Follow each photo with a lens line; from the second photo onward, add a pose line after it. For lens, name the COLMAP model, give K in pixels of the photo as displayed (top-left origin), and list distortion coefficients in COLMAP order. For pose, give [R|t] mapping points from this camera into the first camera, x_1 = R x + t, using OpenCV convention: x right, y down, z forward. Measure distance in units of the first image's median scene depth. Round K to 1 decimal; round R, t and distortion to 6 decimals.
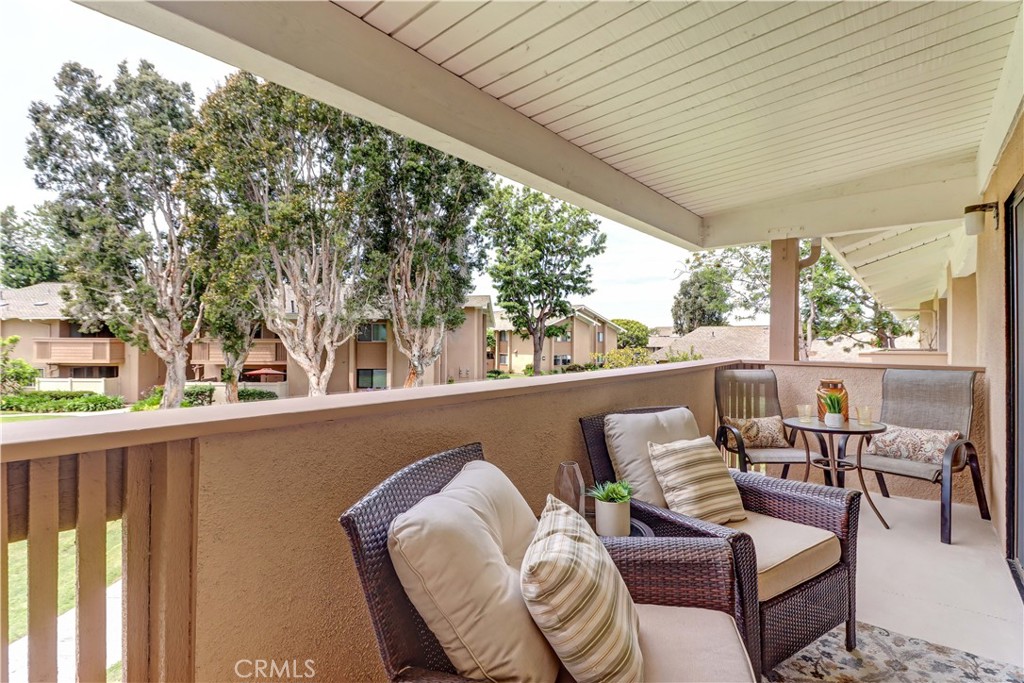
lens RADIAL K [[470.9, 0, 515.2], [0, 470.9, 342.3], [0, 0, 1]] dist [0.012381, -0.004129]
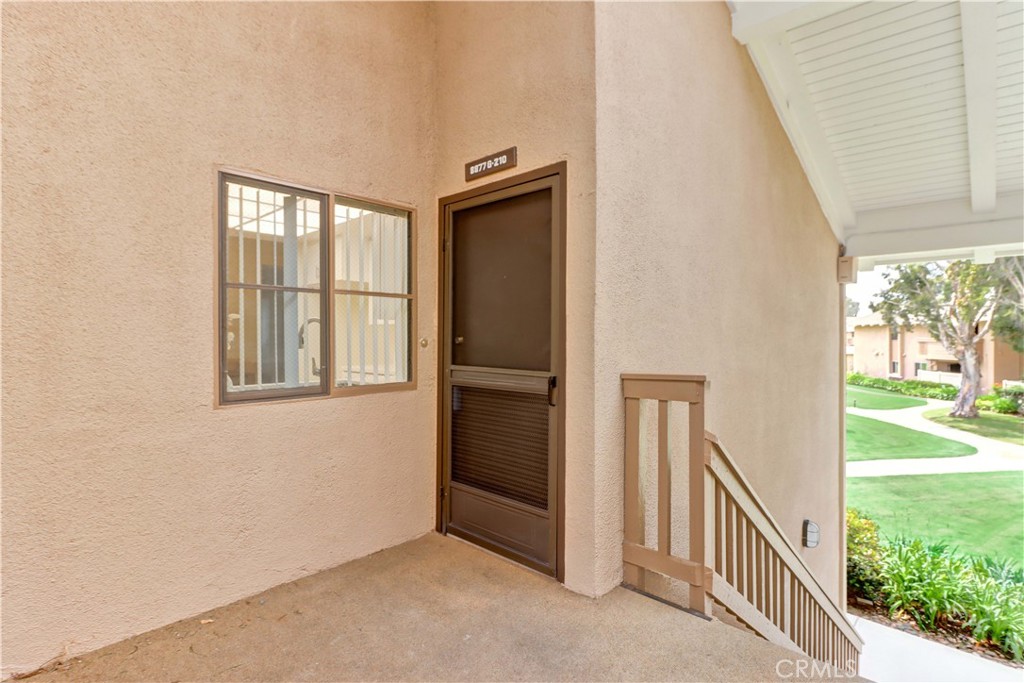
lens RADIAL K [[522.6, 0, 511.8], [0, 522.6, 341.5], [0, 0, 1]] dist [-0.000455, -0.000070]
pose [[-0.068496, 0.001881, -0.997650, 0.501327], [-0.005801, 0.999981, 0.002284, 0.002048], [0.997635, 0.005944, -0.068484, 0.007487]]
